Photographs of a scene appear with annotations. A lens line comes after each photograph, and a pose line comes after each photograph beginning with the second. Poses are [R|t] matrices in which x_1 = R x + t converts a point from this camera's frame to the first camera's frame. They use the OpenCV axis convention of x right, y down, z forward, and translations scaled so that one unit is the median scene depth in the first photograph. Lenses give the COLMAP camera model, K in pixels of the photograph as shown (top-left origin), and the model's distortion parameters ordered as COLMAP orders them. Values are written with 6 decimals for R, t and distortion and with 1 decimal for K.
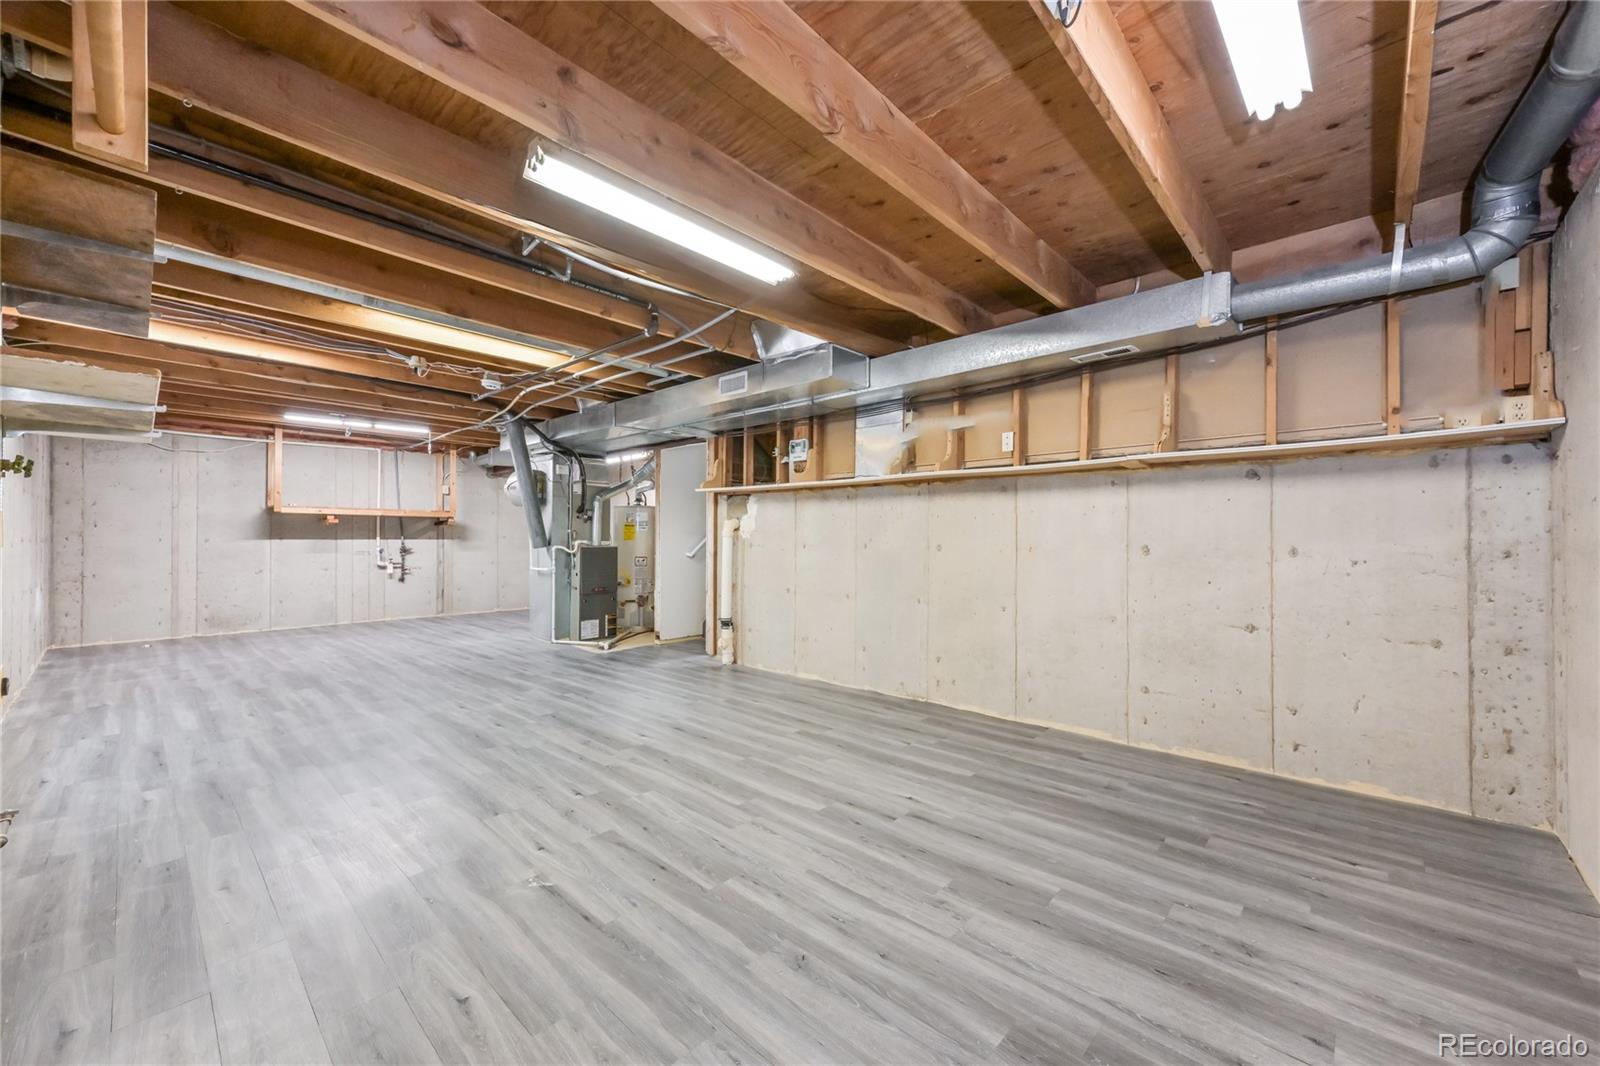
lens RADIAL K [[623.7, 0, 801.2], [0, 623.7, 541.6], [0, 0, 1]] dist [-0.000024, 0.000378]
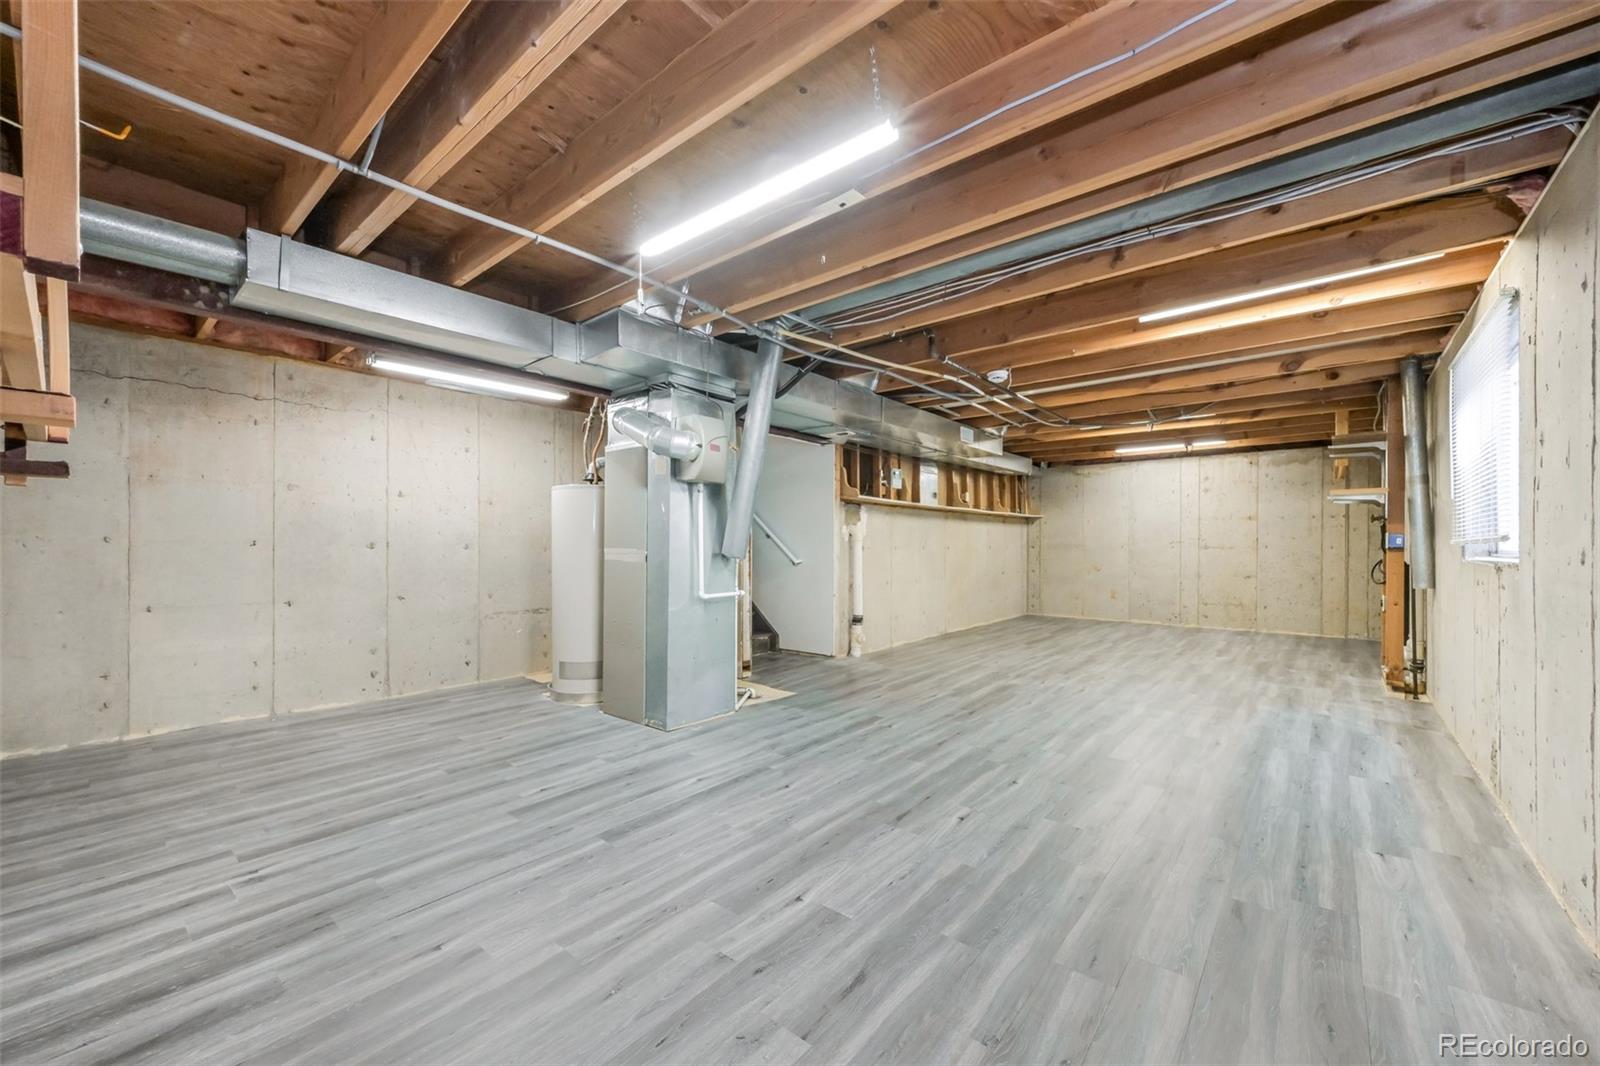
lens RADIAL K [[623.7, 0, 801.2], [0, 623.7, 541.6], [0, 0, 1]] dist [-0.000024, 0.000378]
pose [[-0.054455, -0.004498, 0.998506, -1.247704], [-0.003461, 0.999985, 0.004316, -0.011773], [-0.998510, -0.003221, -0.054470, 1.200685]]
